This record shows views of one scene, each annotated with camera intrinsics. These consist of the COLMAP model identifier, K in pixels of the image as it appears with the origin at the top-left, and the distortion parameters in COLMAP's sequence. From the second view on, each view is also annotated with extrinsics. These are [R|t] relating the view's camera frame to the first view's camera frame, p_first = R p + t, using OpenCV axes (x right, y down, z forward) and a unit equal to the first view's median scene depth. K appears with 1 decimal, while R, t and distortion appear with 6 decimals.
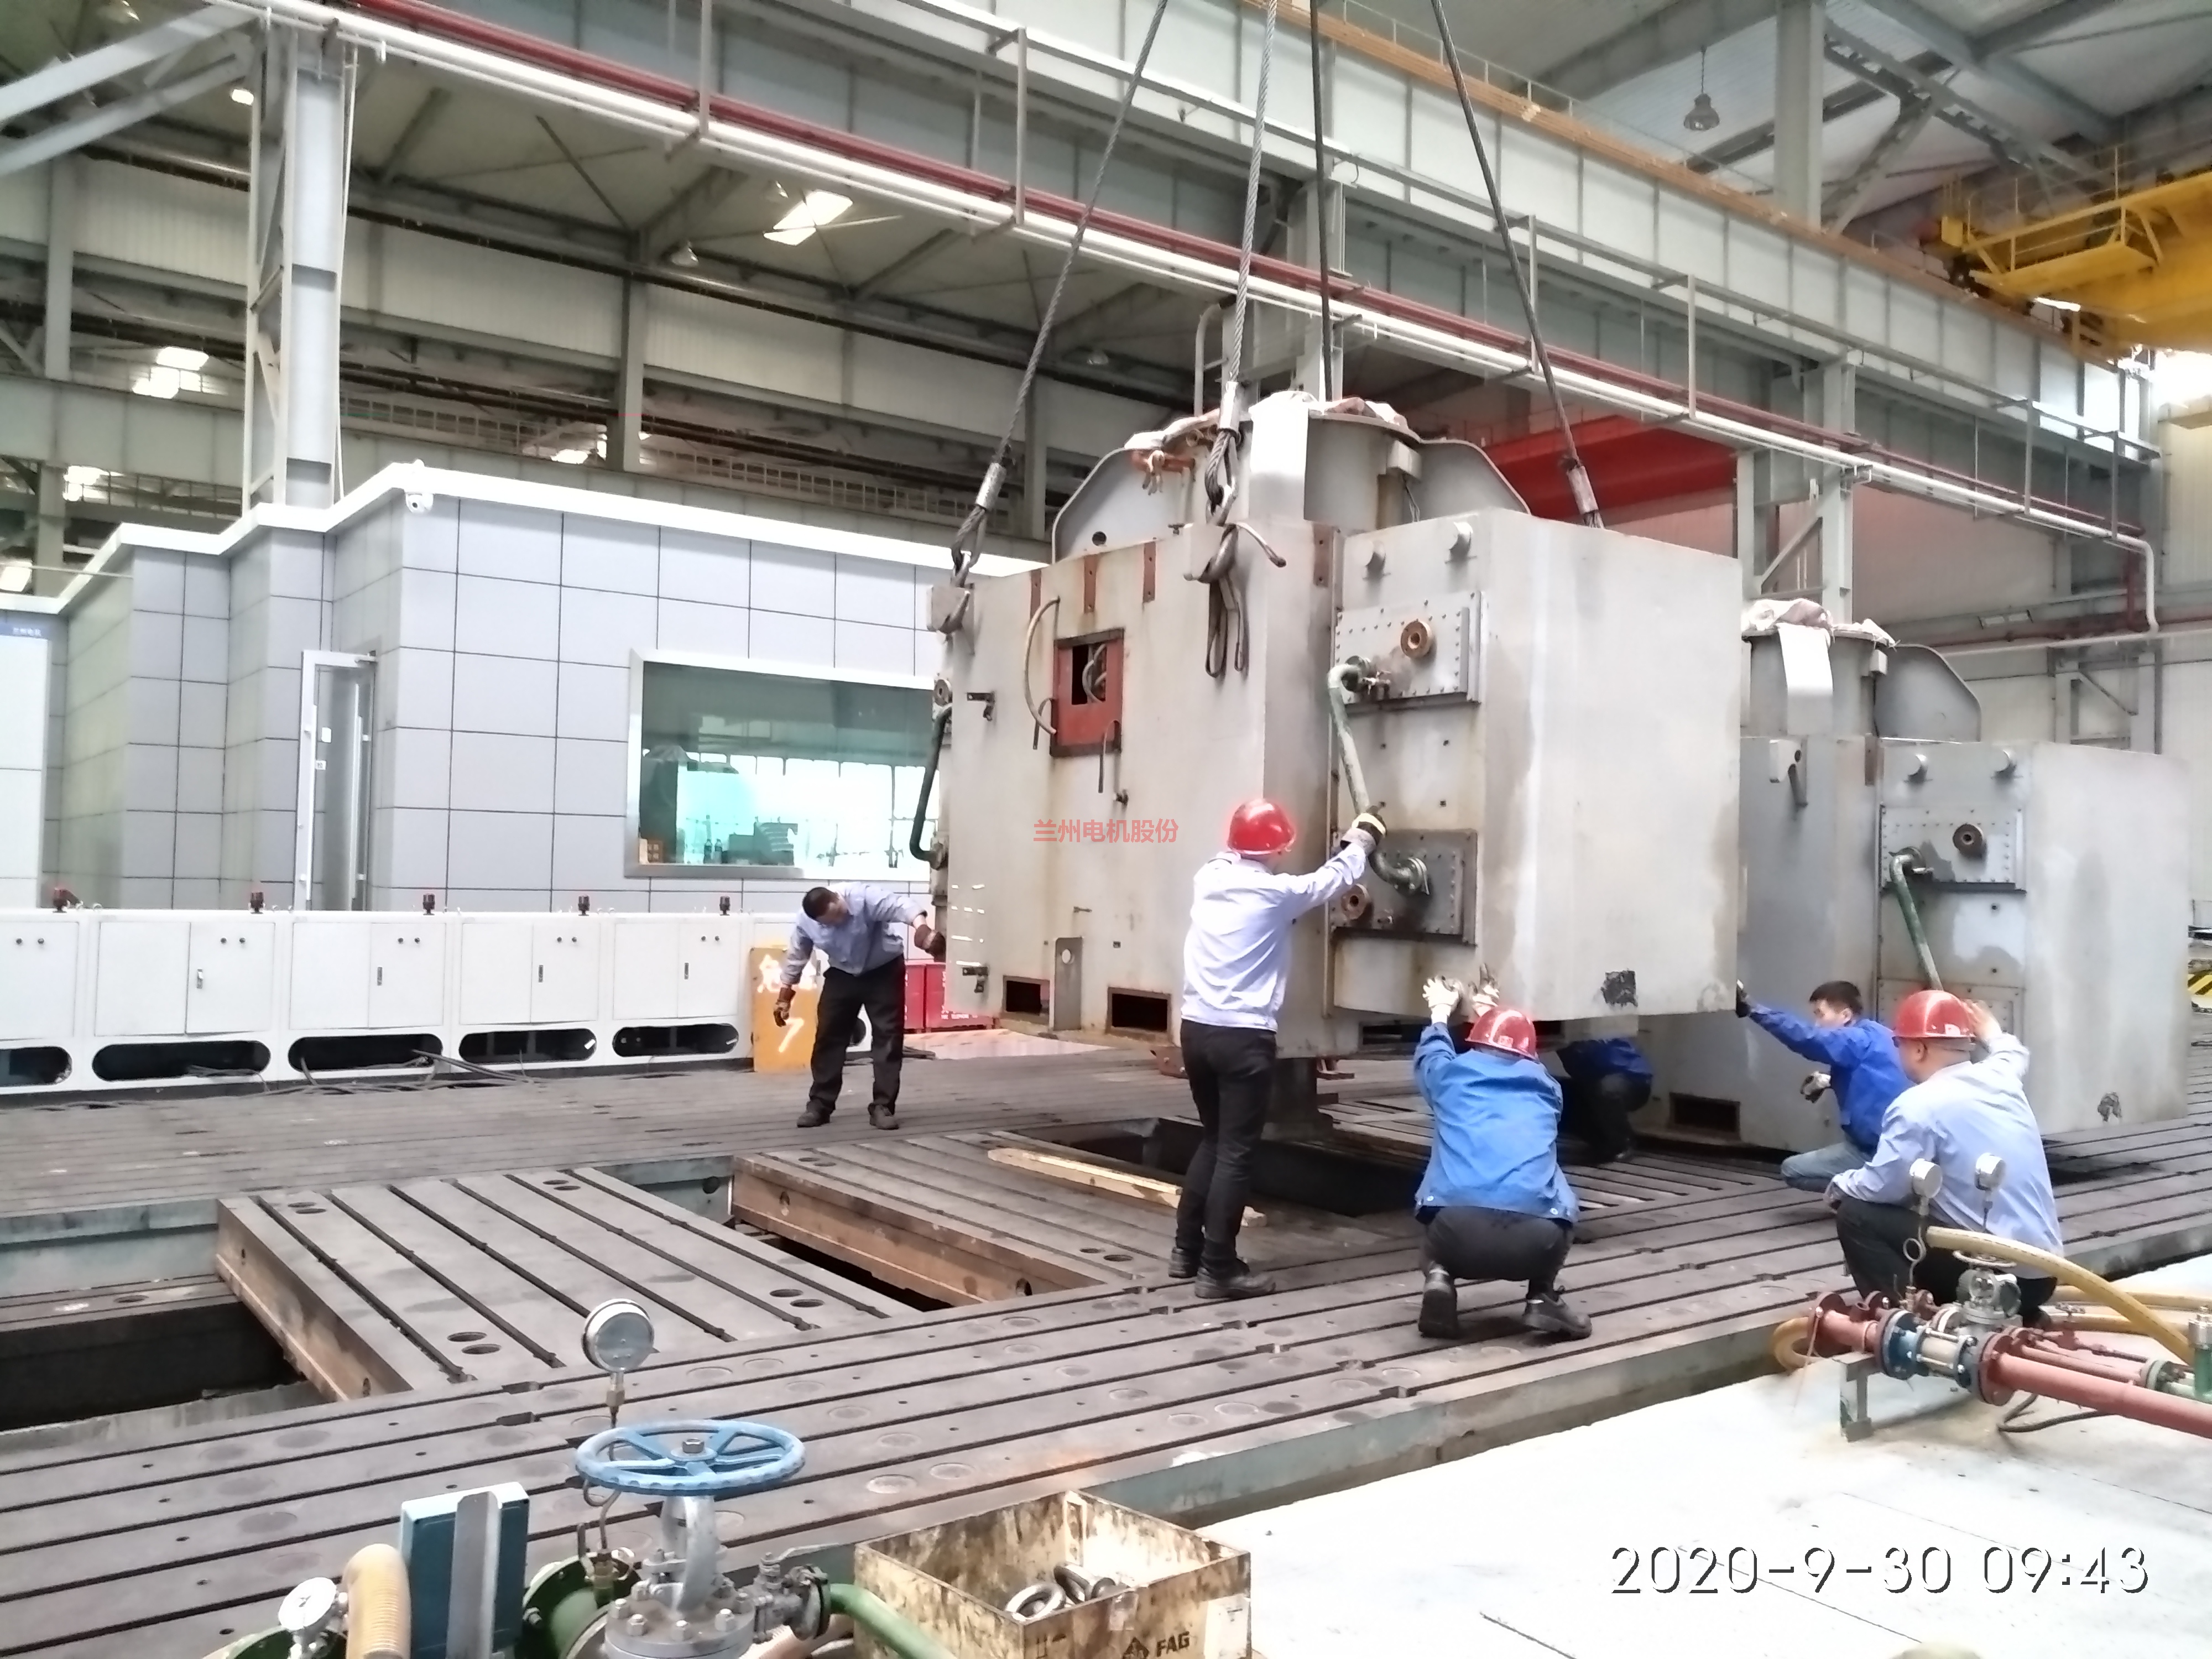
lens RADIAL K [[1707.9, 0, 1107.3], [0, 1707.9, 826.3], [0, 0, 1]] dist [-0.027211, 0.070615]
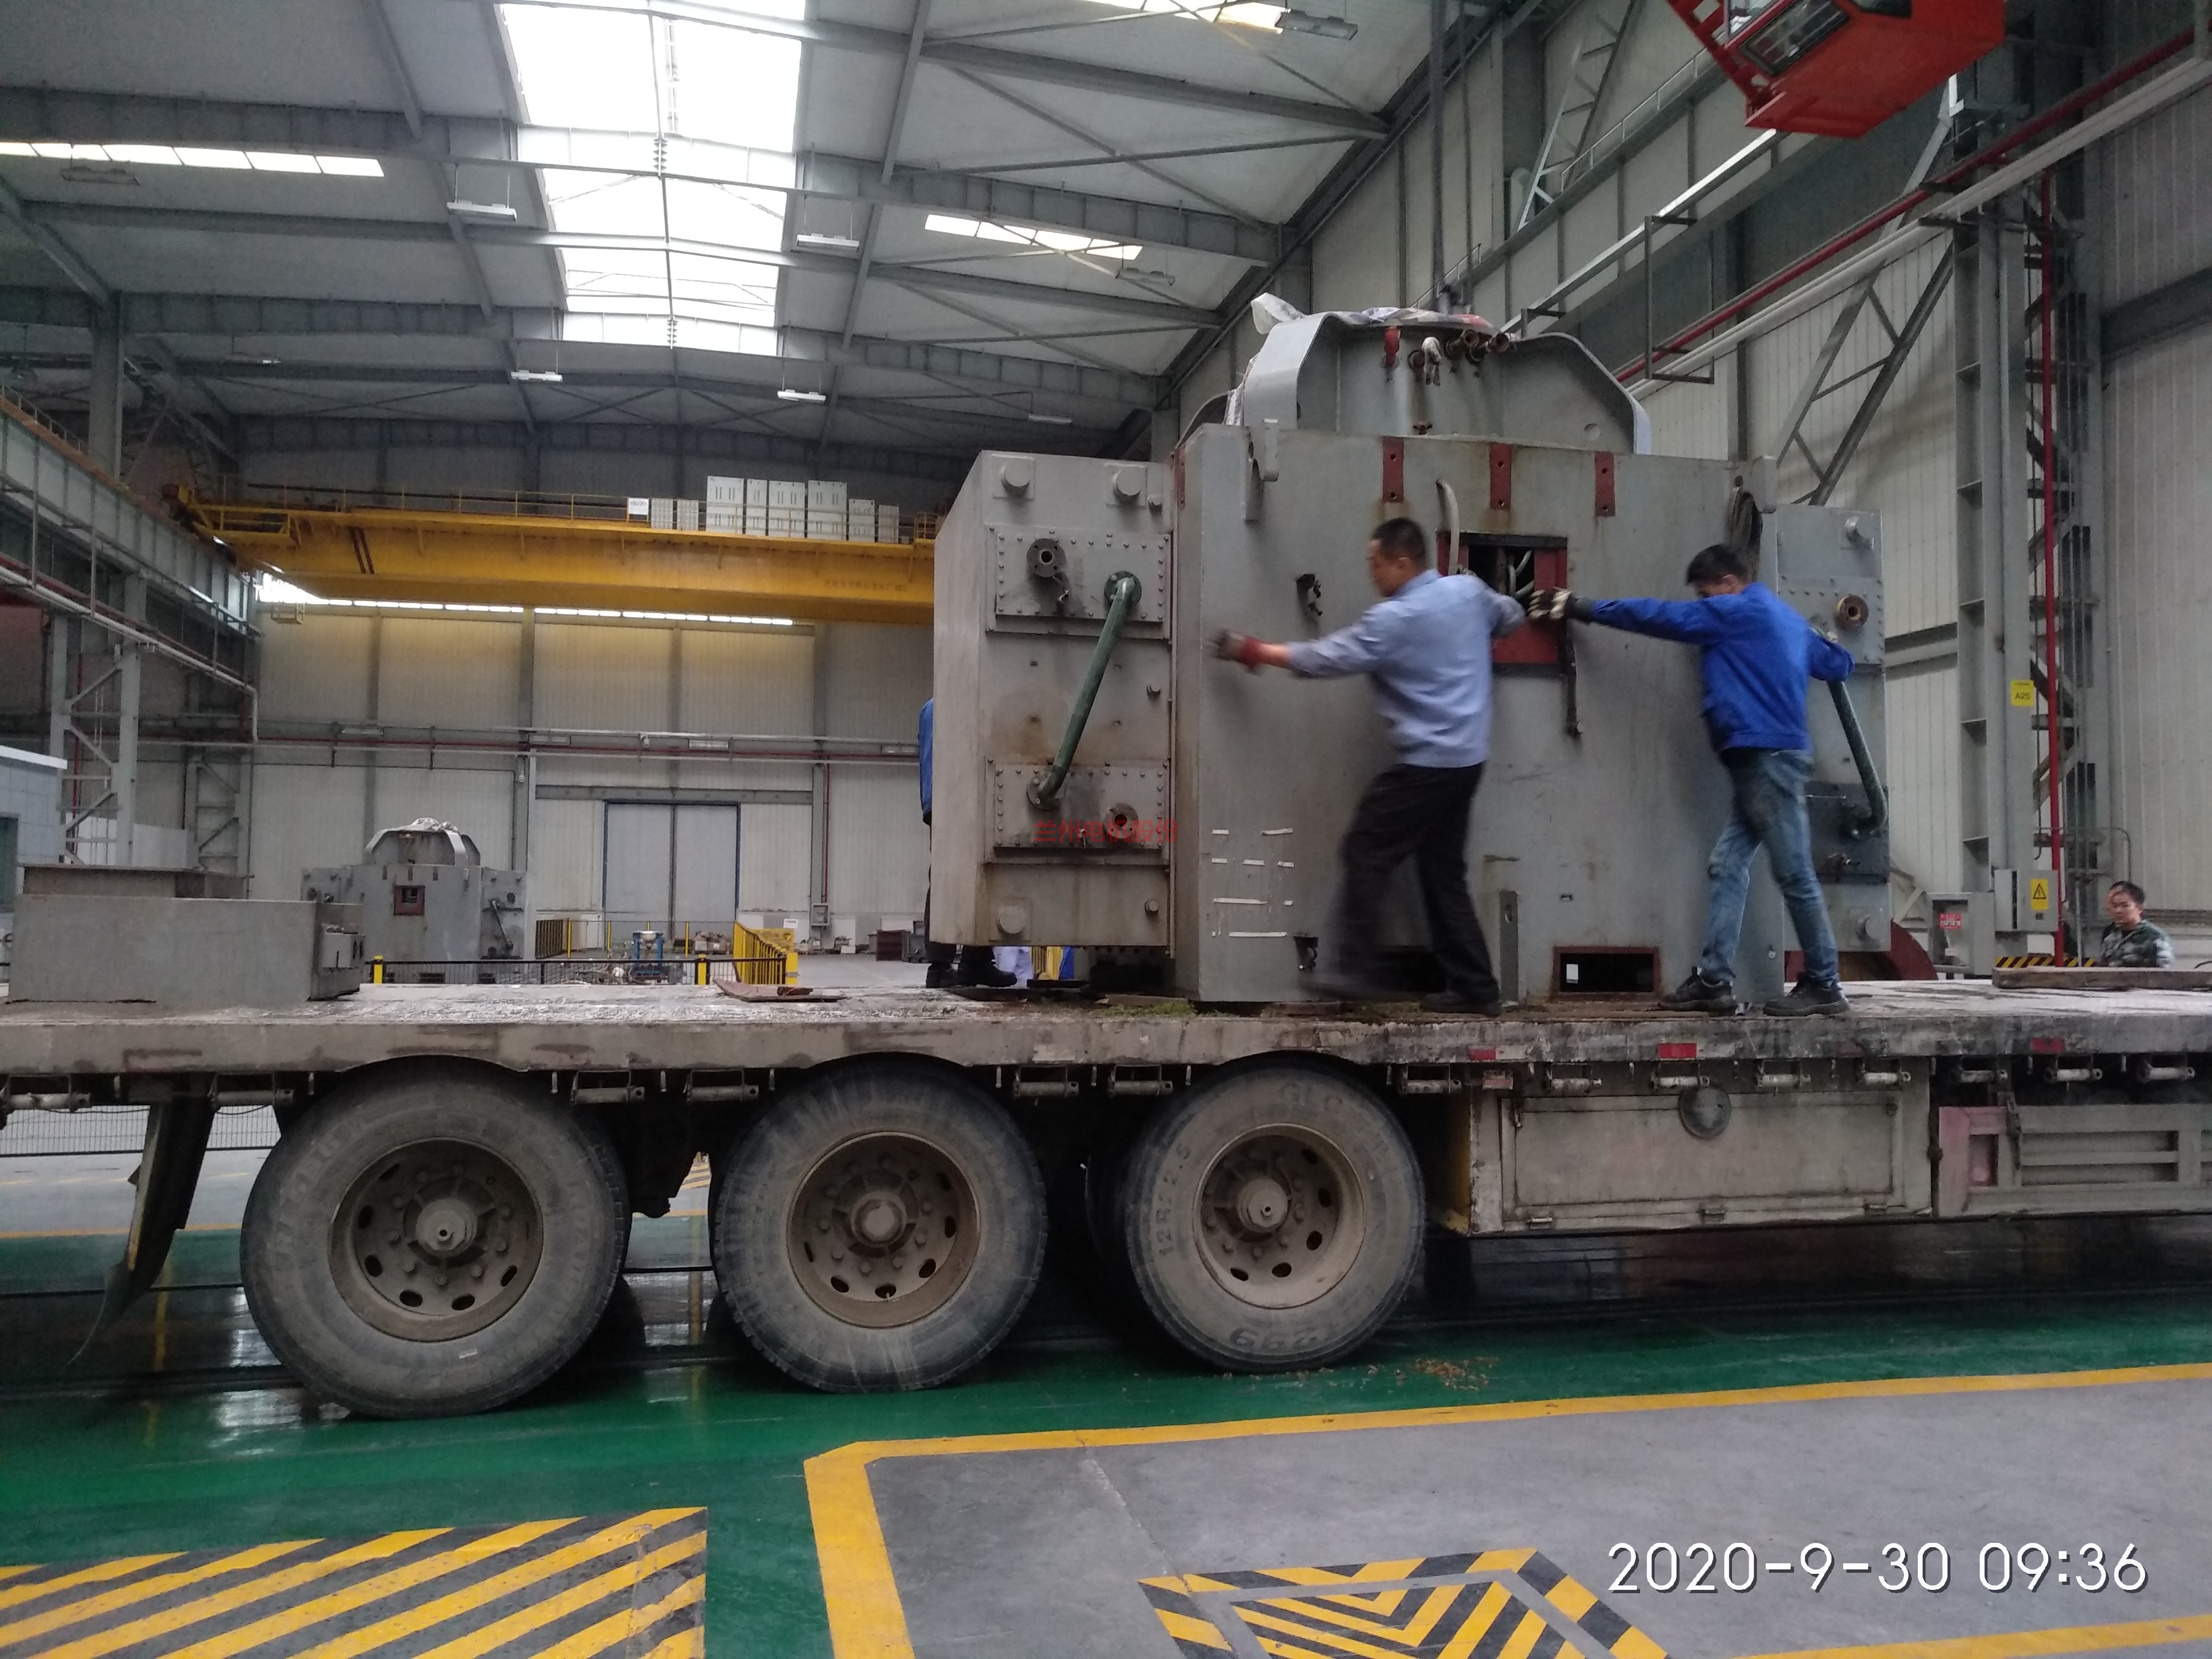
lens RADIAL K [[1707.9, 0, 1113.8], [0, 1707.9, 811.8], [0, 0, 1]] dist [-0.027211, 0.070615]
pose [[0.394296, 0.038150, 0.918191, -0.891405], [-0.026950, 0.999188, -0.029943, -0.037988], [-0.918588, -0.012939, 0.395004, -0.630335]]
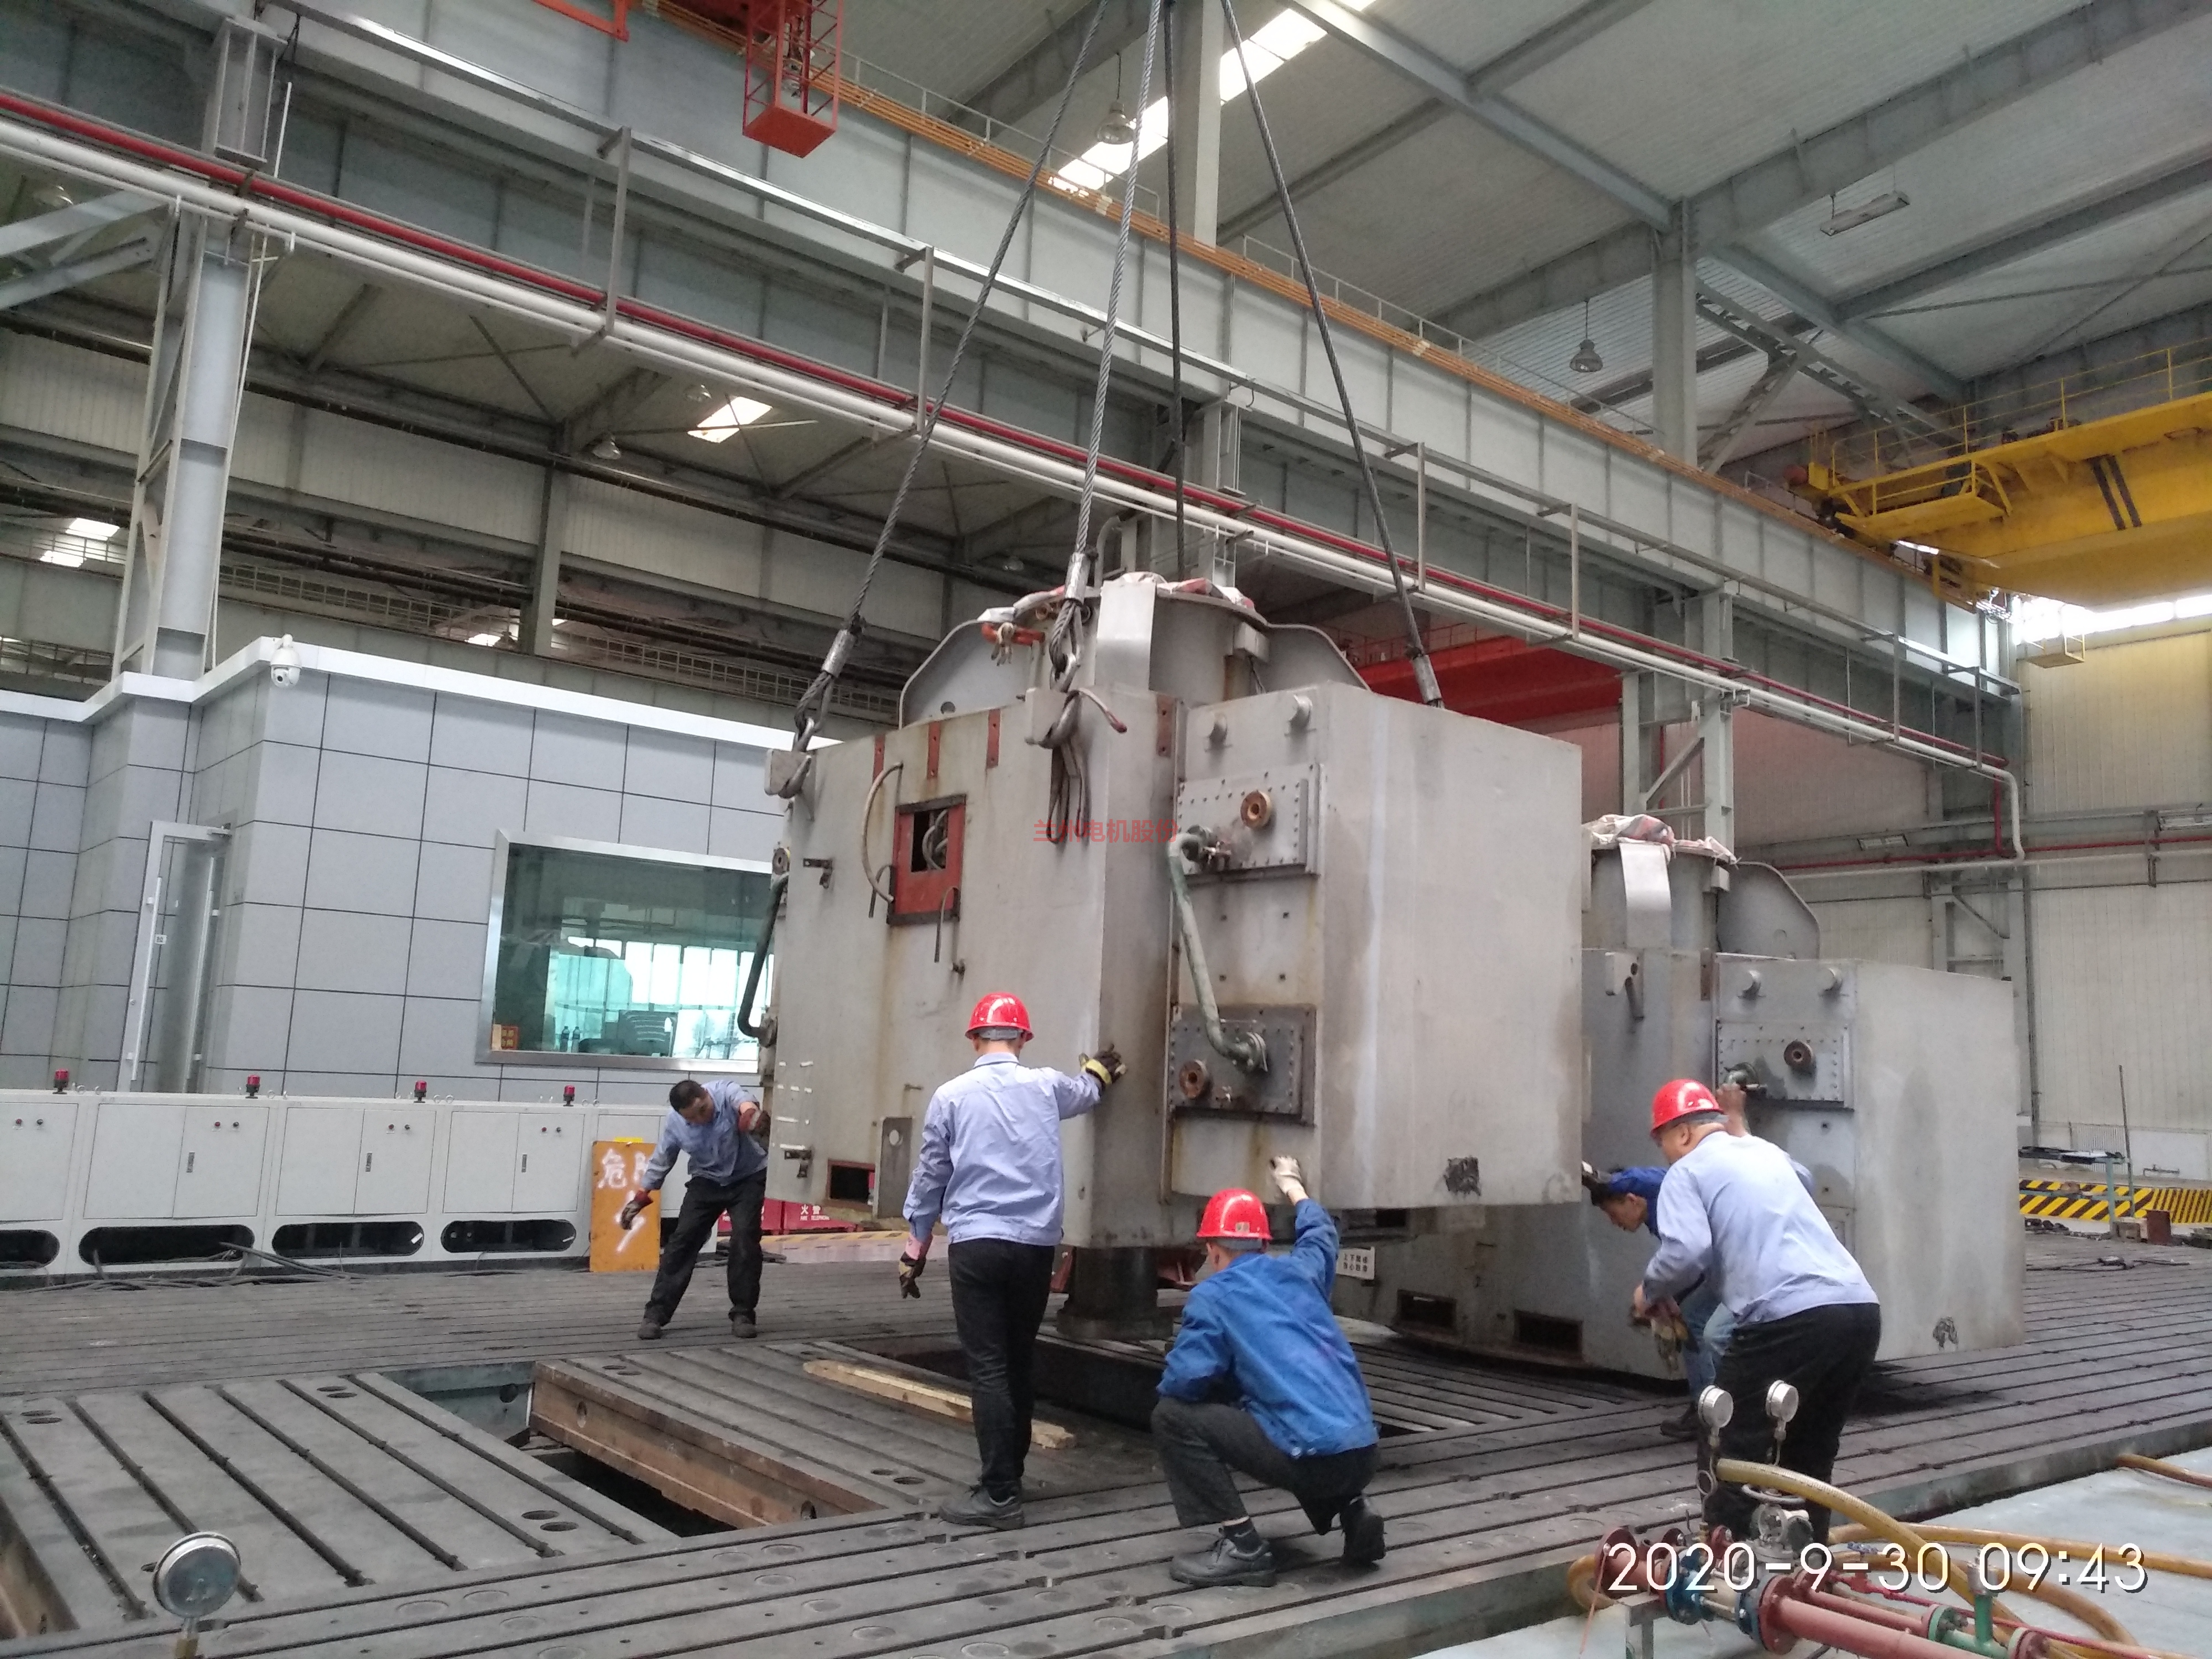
lens RADIAL K [[1707.9, 0, 1105.8], [0, 1707.9, 827.3], [0, 0, 1]] dist [-0.027211, 0.070615]
pose [[0.998425, 0.030024, 0.047390, 0.016389], [-0.024367, 0.992981, -0.115734, -0.000167], [-0.050532, 0.114397, 0.992149, 0.003107]]
